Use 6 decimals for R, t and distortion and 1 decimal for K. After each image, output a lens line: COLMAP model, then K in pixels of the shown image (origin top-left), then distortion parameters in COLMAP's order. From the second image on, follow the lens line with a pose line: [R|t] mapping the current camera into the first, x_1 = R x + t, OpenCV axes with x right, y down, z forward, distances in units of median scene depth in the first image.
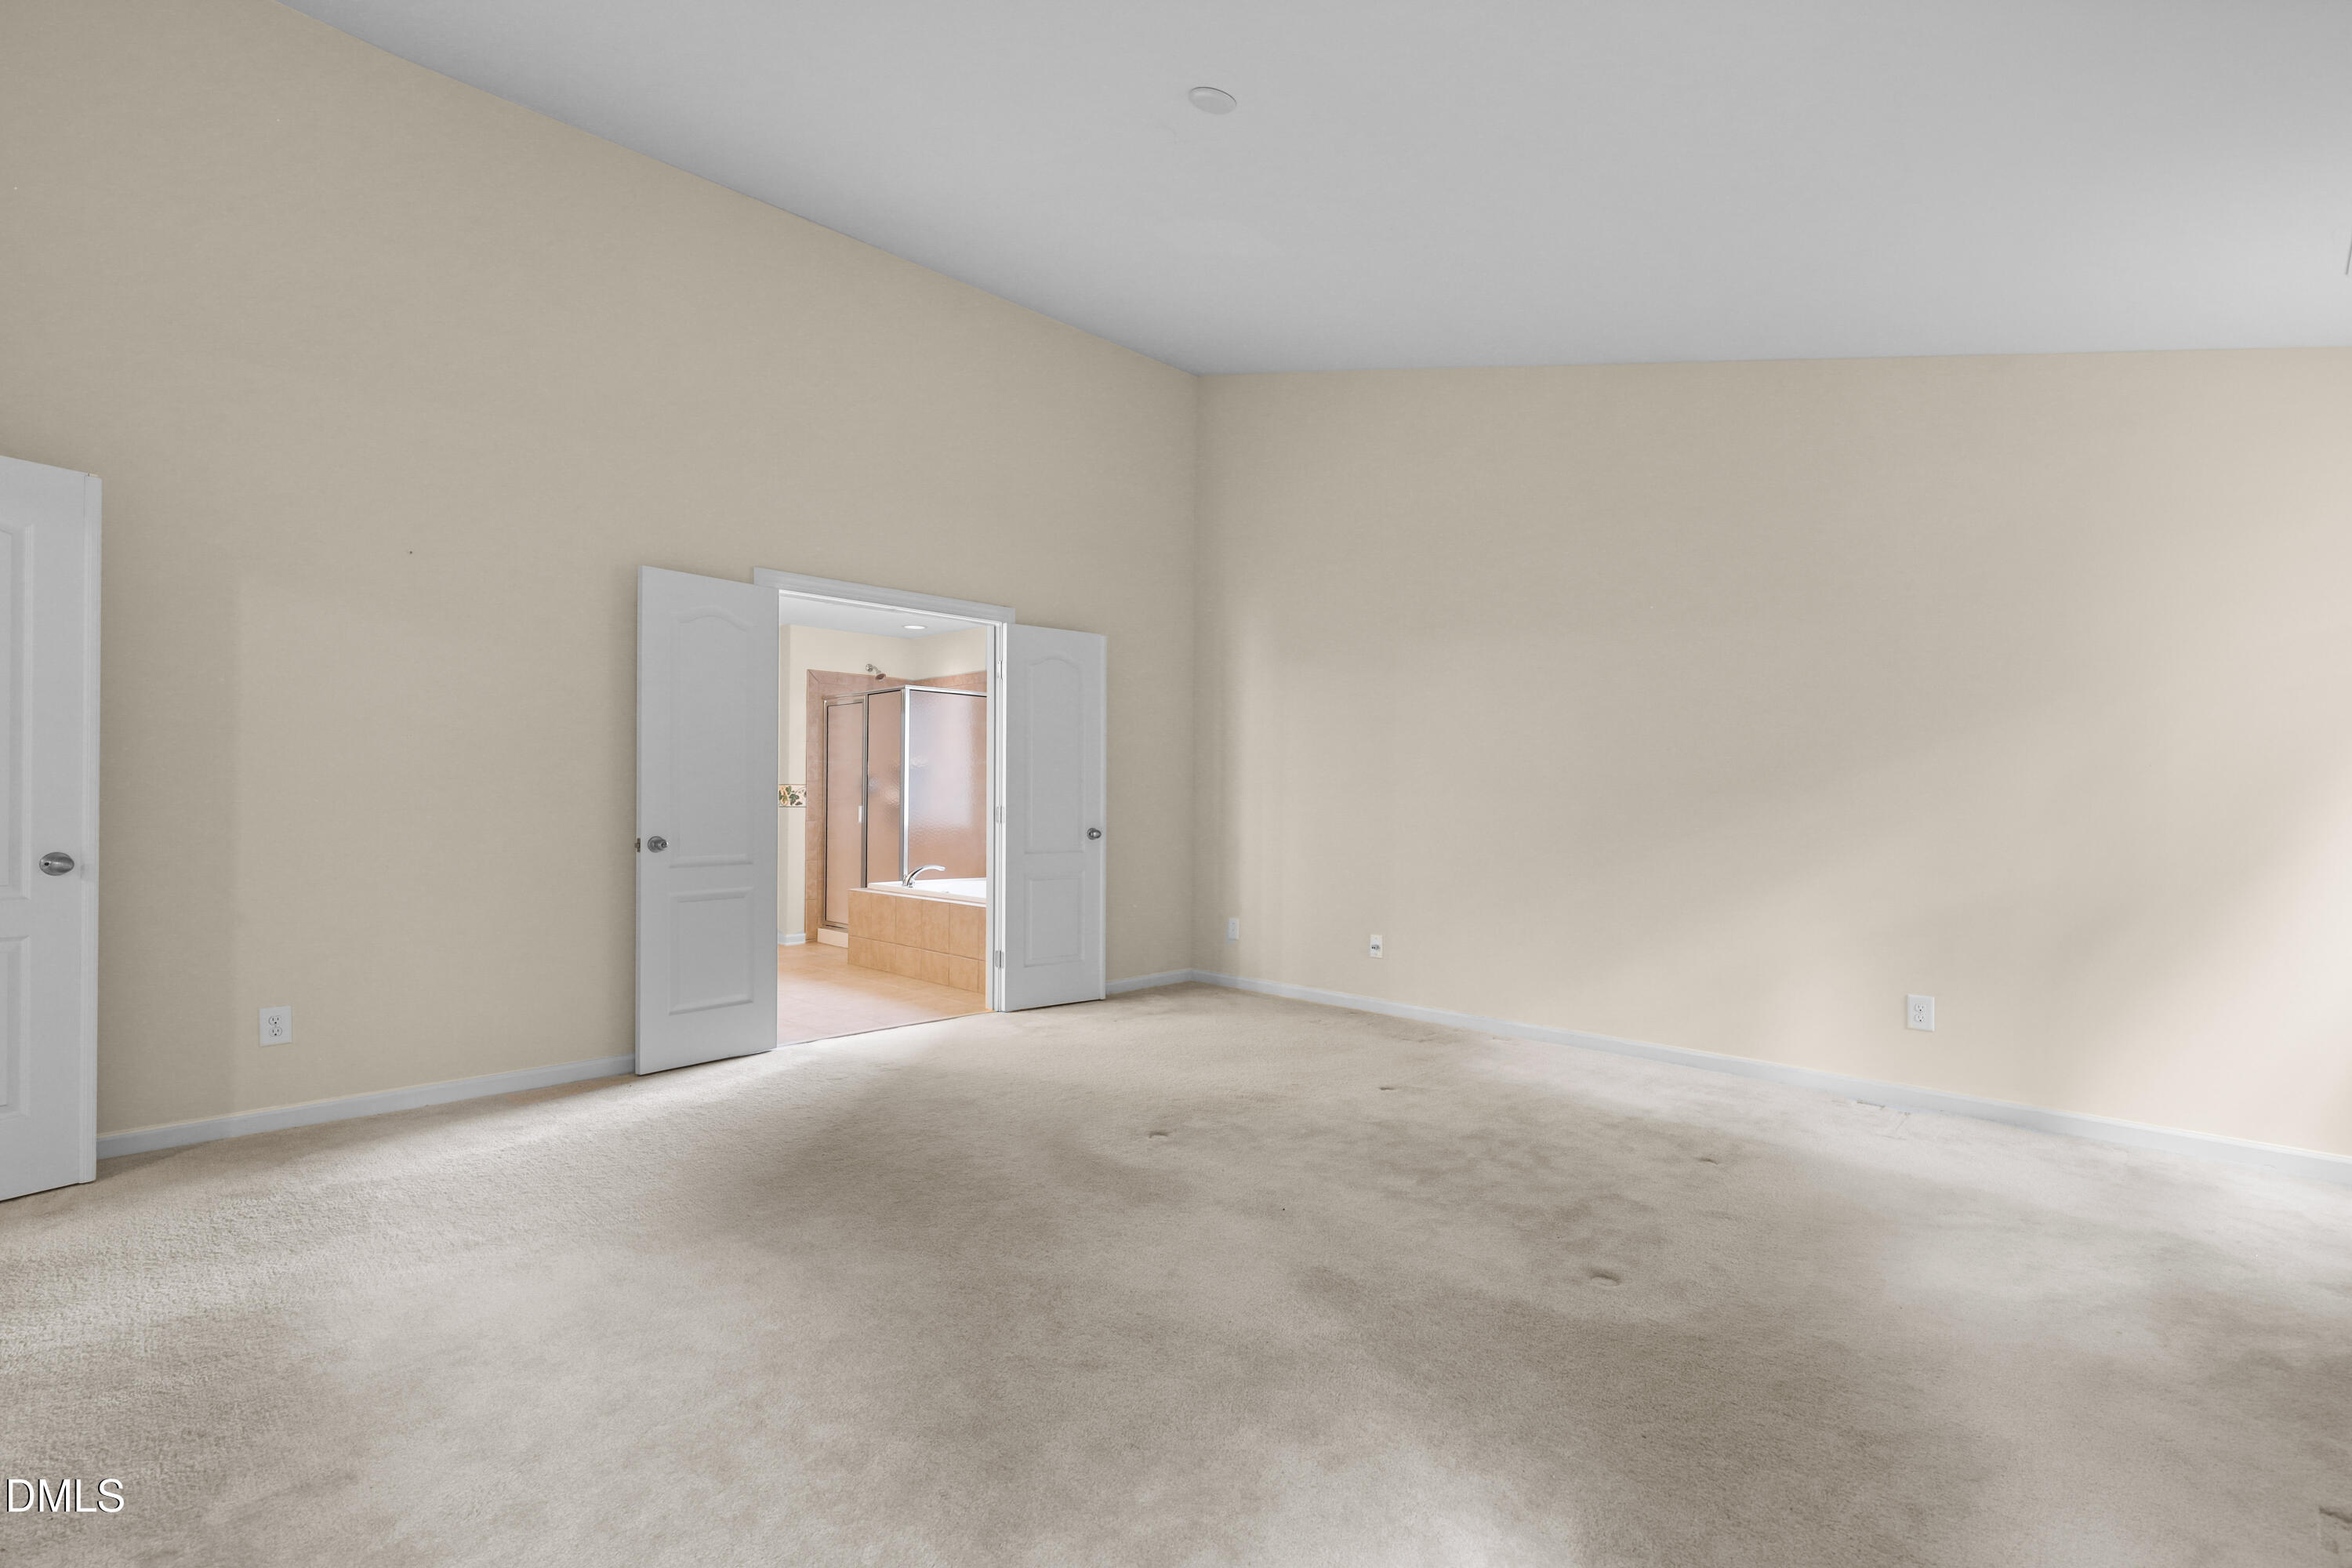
lens RADIAL K [[1077.2, 0, 1183.0], [0, 1077.2, 786.6], [0, 0, 1]] dist [0.002778, -0.000388]
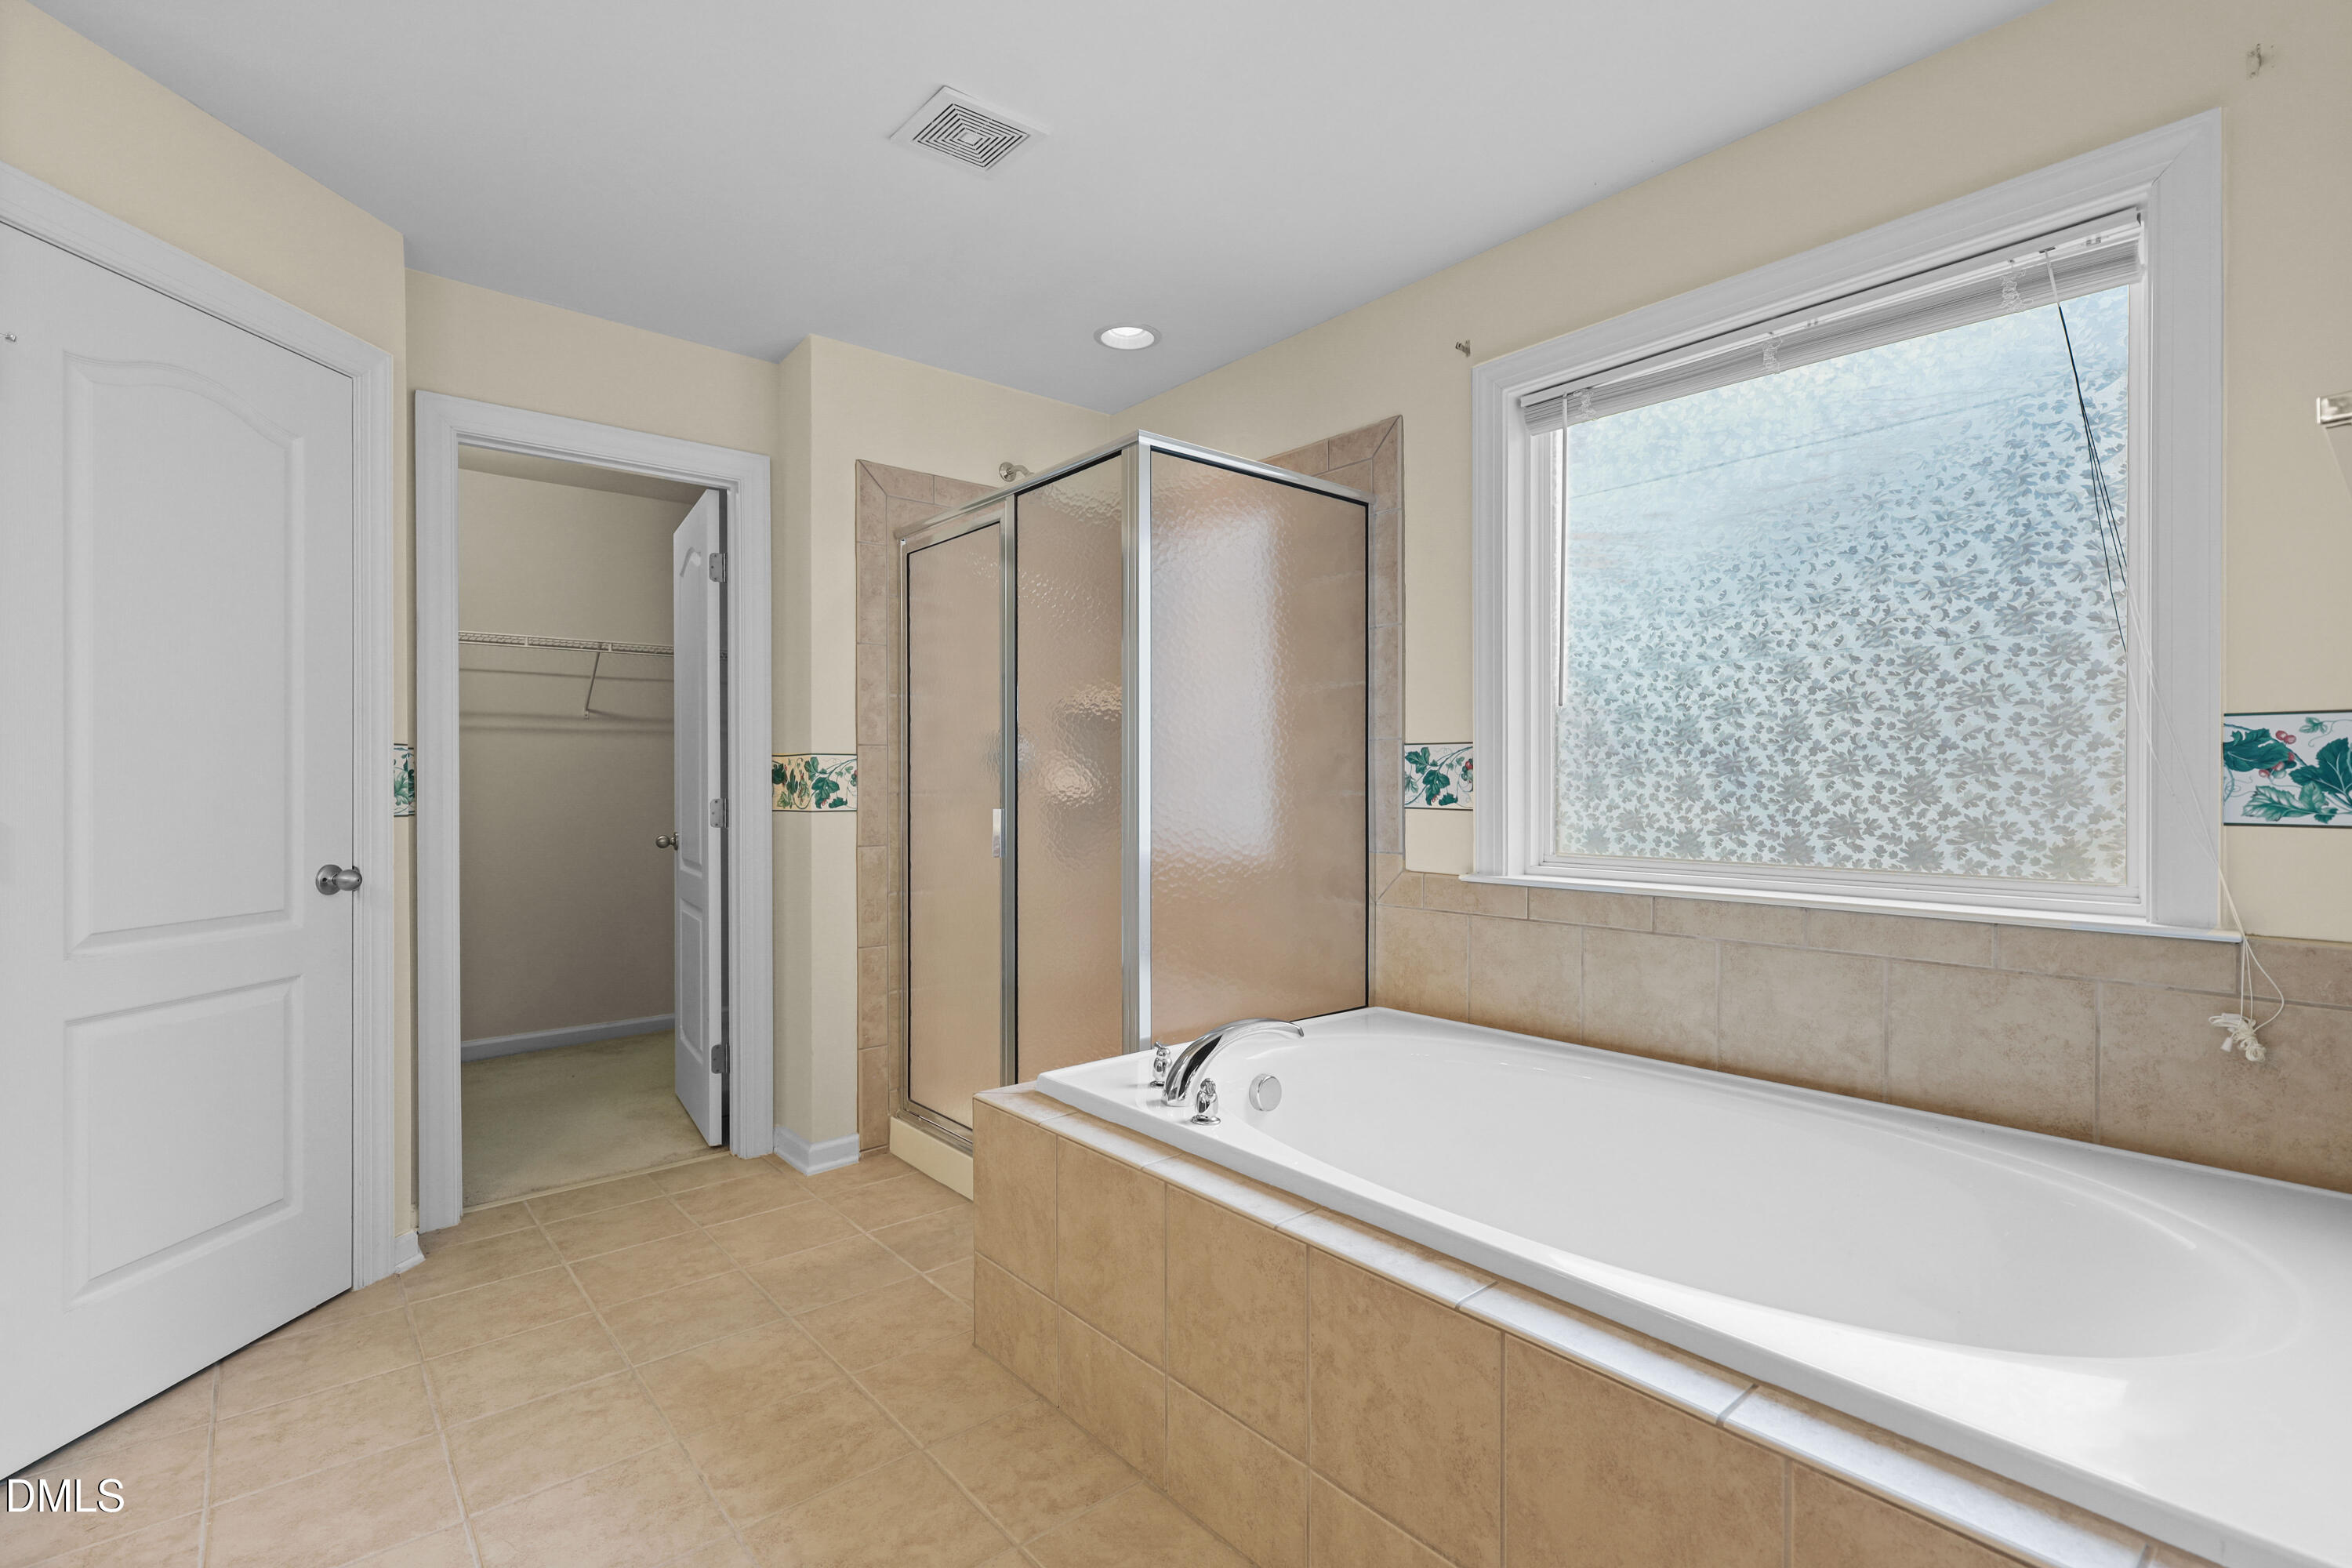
lens RADIAL K [[1077.2, 0, 1170.0], [0, 1077.2, 786.7], [0, 0, 1]] dist [0.002778, -0.000388]
pose [[0.995699, -0.004316, -0.092543, -0.200474], [0.006288, 0.999759, 0.021028, 0.002456], [0.092430, -0.021520, 0.995487, 0.621586]]
